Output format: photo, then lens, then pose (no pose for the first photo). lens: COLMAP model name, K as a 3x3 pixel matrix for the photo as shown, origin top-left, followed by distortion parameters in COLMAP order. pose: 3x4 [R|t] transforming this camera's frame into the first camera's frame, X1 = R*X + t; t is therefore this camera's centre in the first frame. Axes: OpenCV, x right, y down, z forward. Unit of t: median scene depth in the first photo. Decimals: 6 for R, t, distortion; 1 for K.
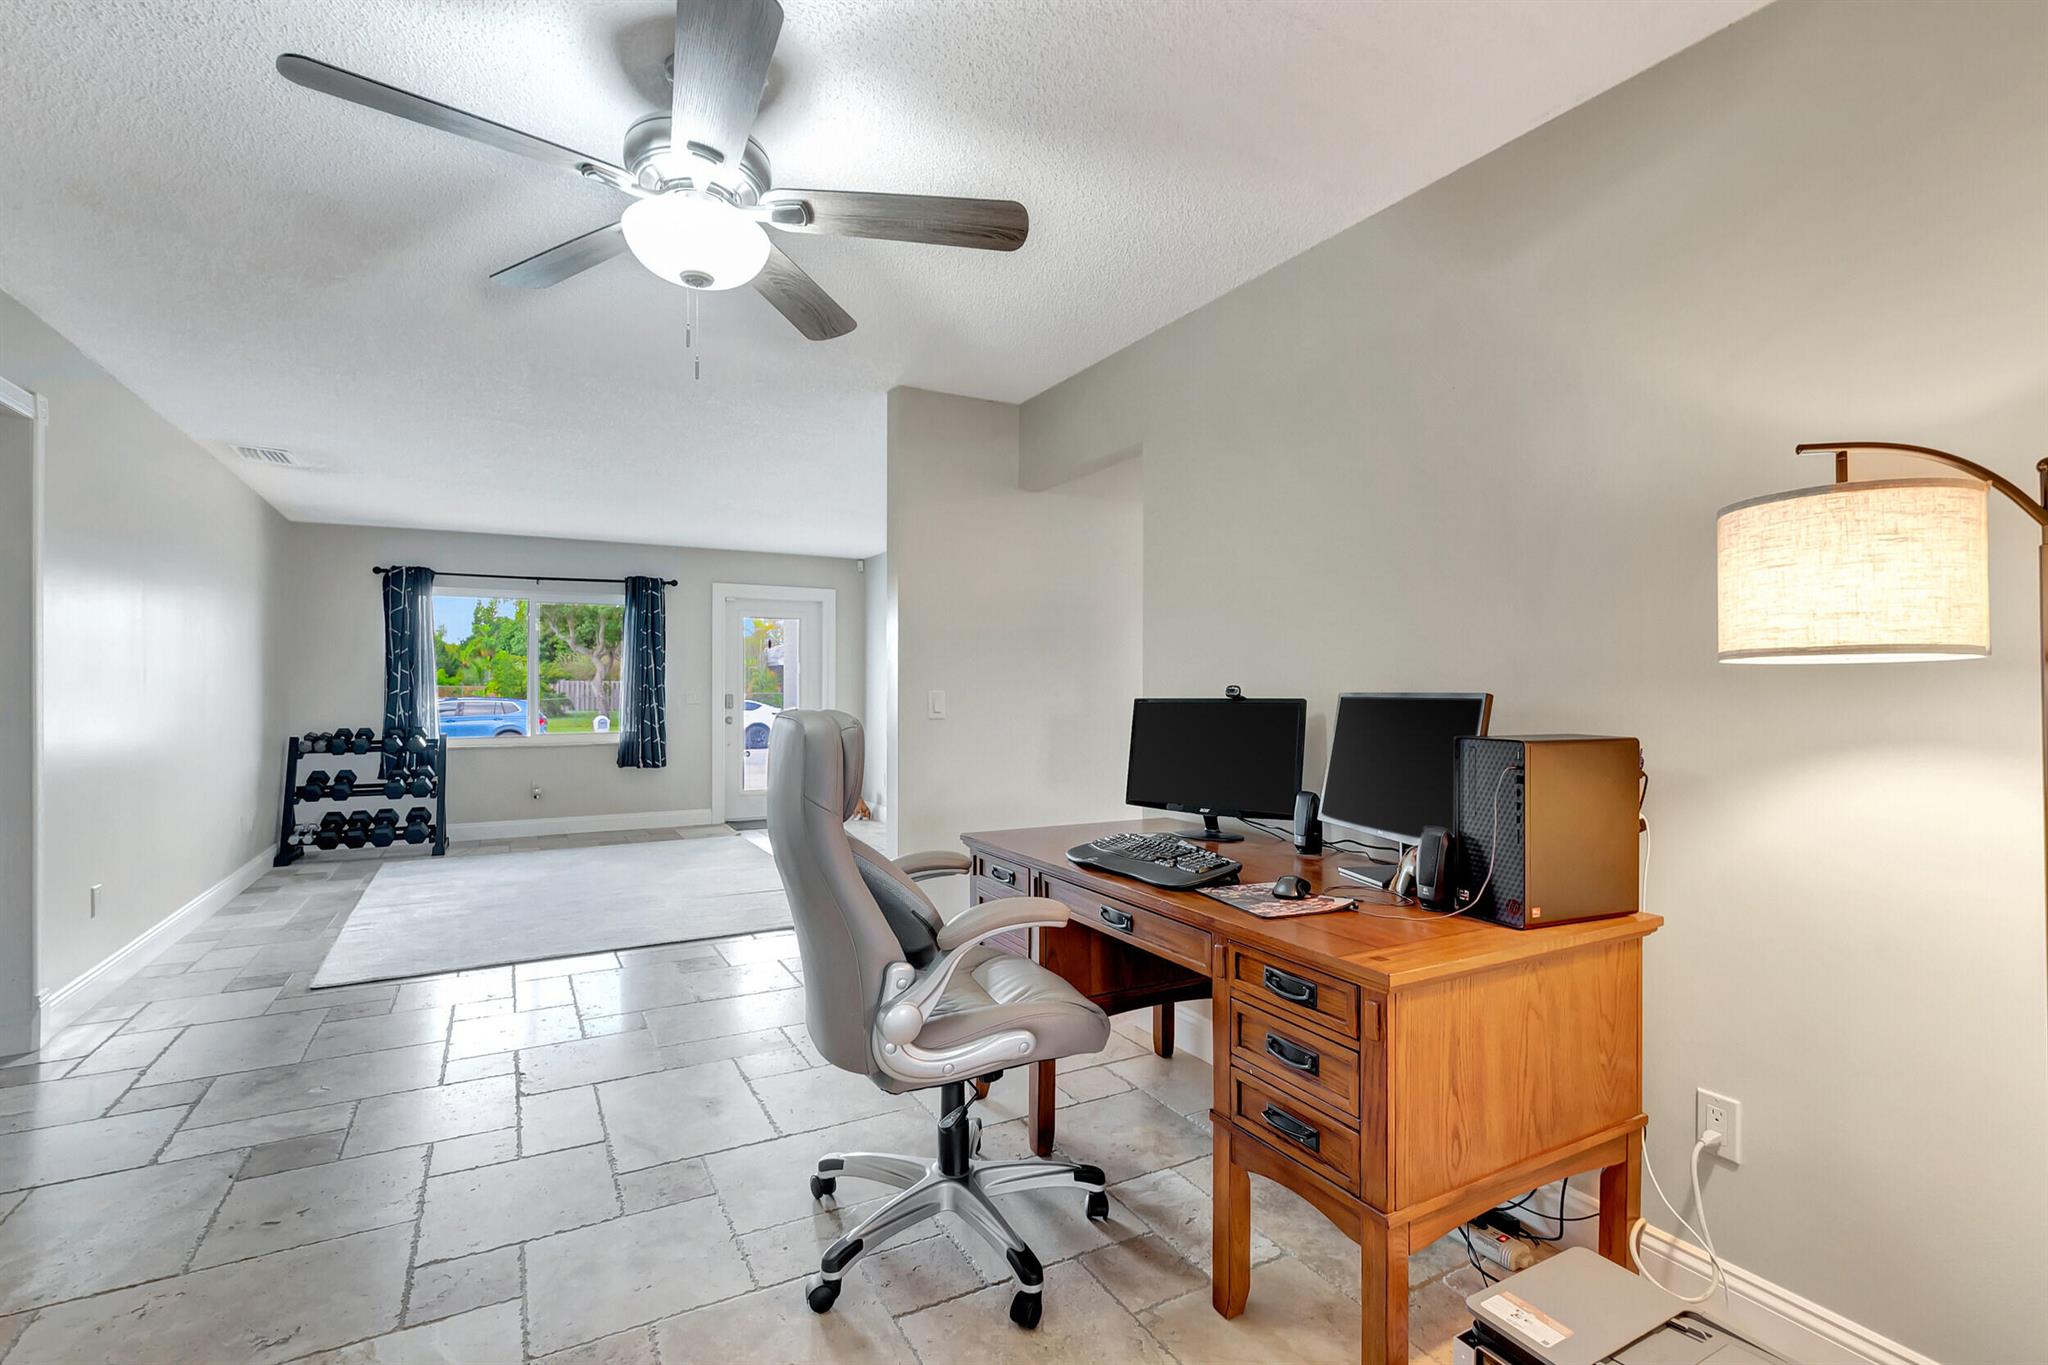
lens RADIAL K [[936.0, 0, 1026.4], [0, 936.0, 689.5], [0, 0, 1]] dist [-0.001701, 0.001926]
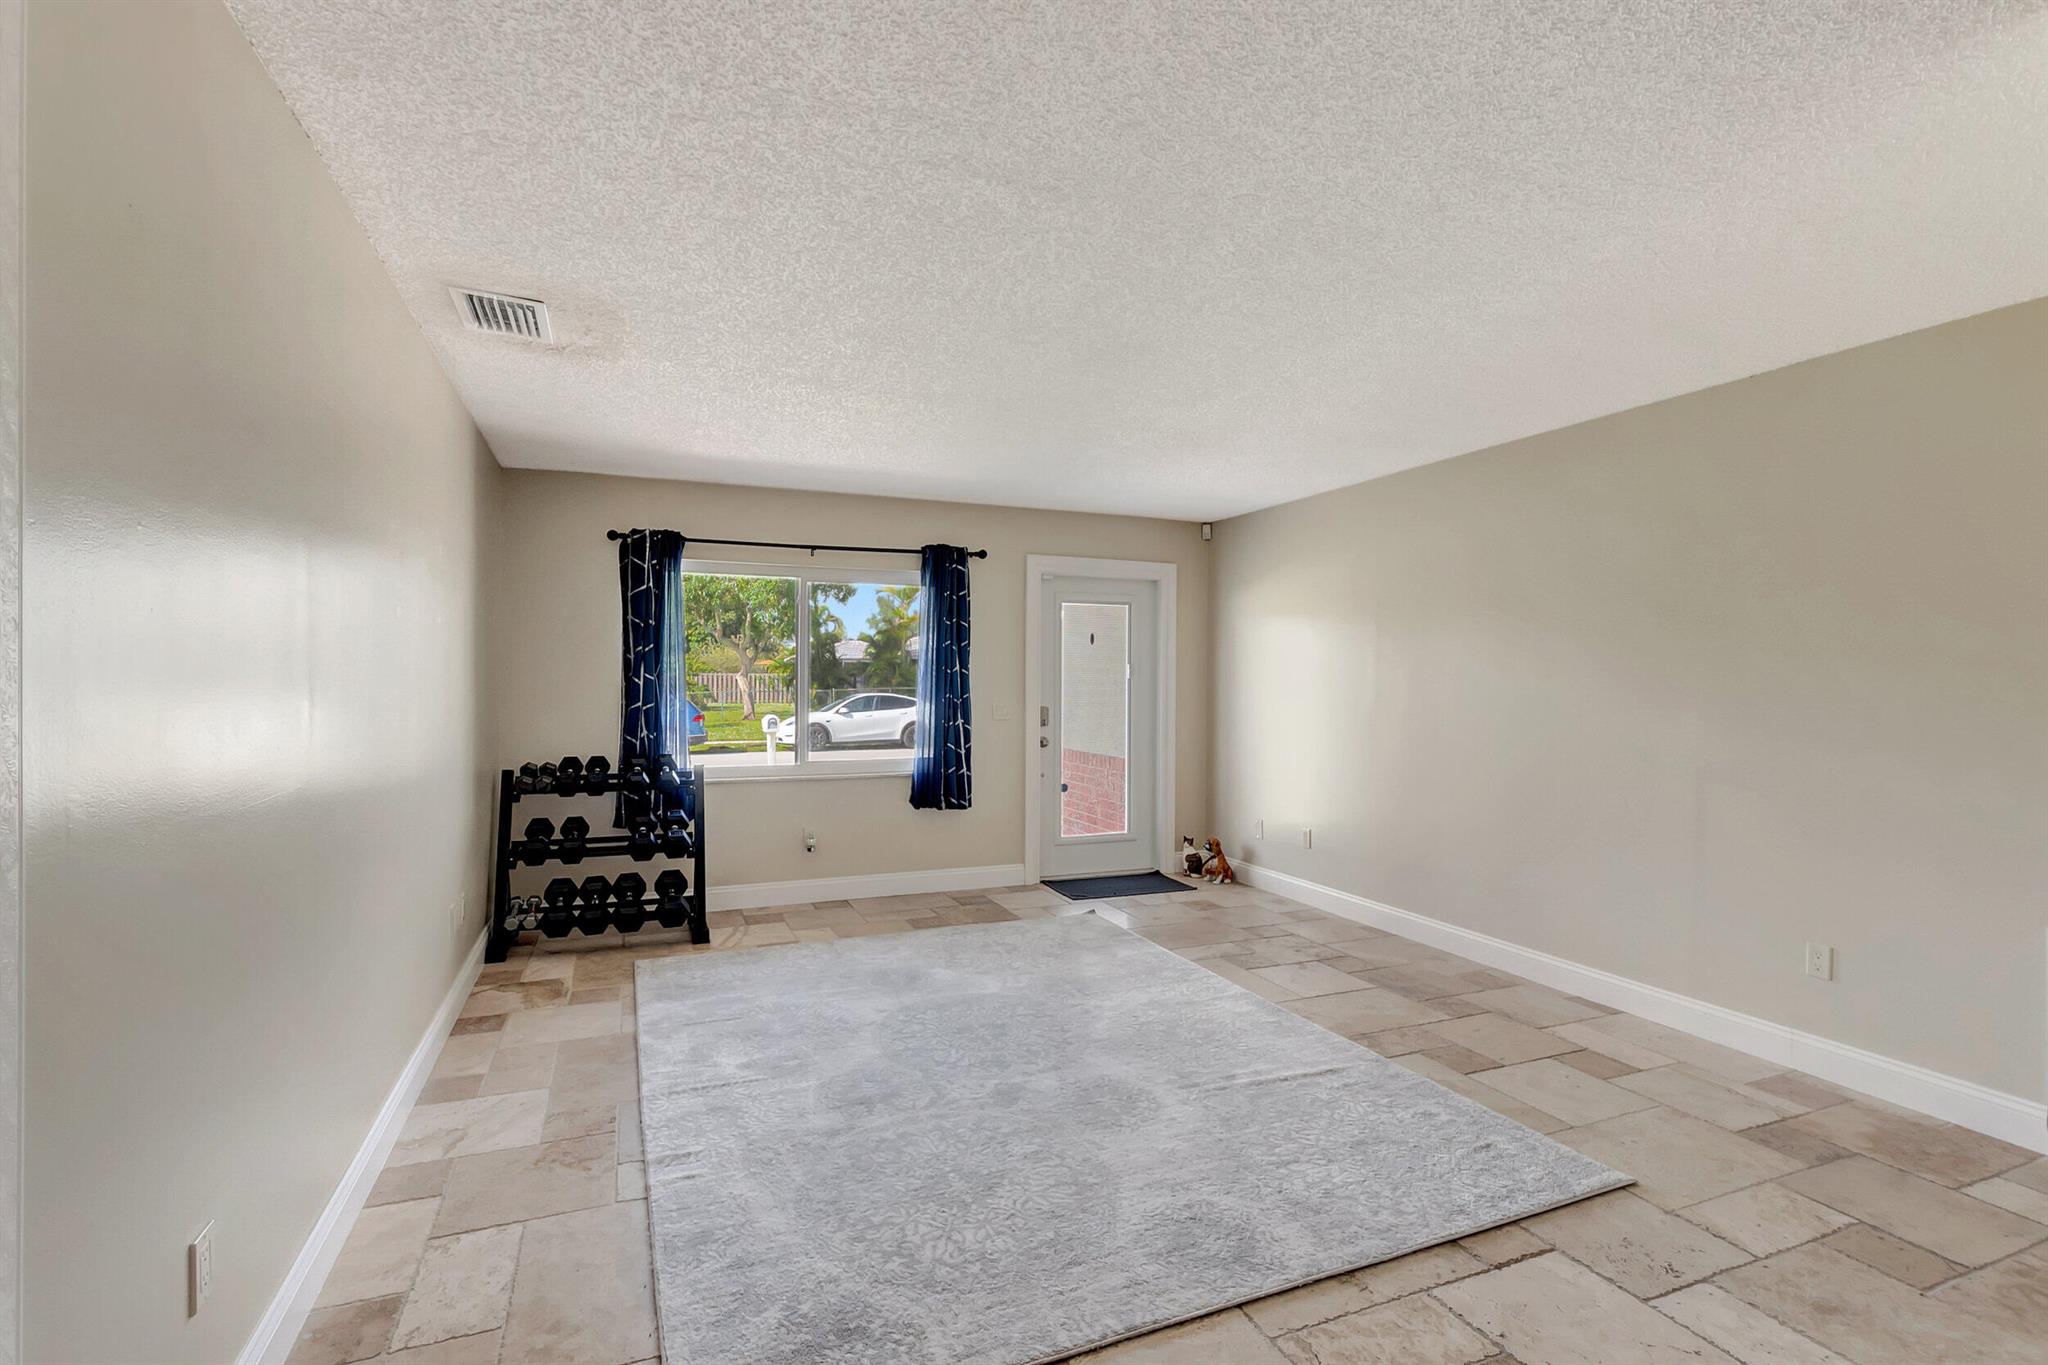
lens RADIAL K [[936.0, 0, 1030.6], [0, 936.0, 678.7], [0, 0, 1]] dist [-0.001701, 0.001926]
pose [[0.994606, 0.005085, -0.103600, -0.305351], [-0.005310, 0.999984, -0.001898, -0.018184], [0.103588, 0.002438, 0.994617, 0.324799]]
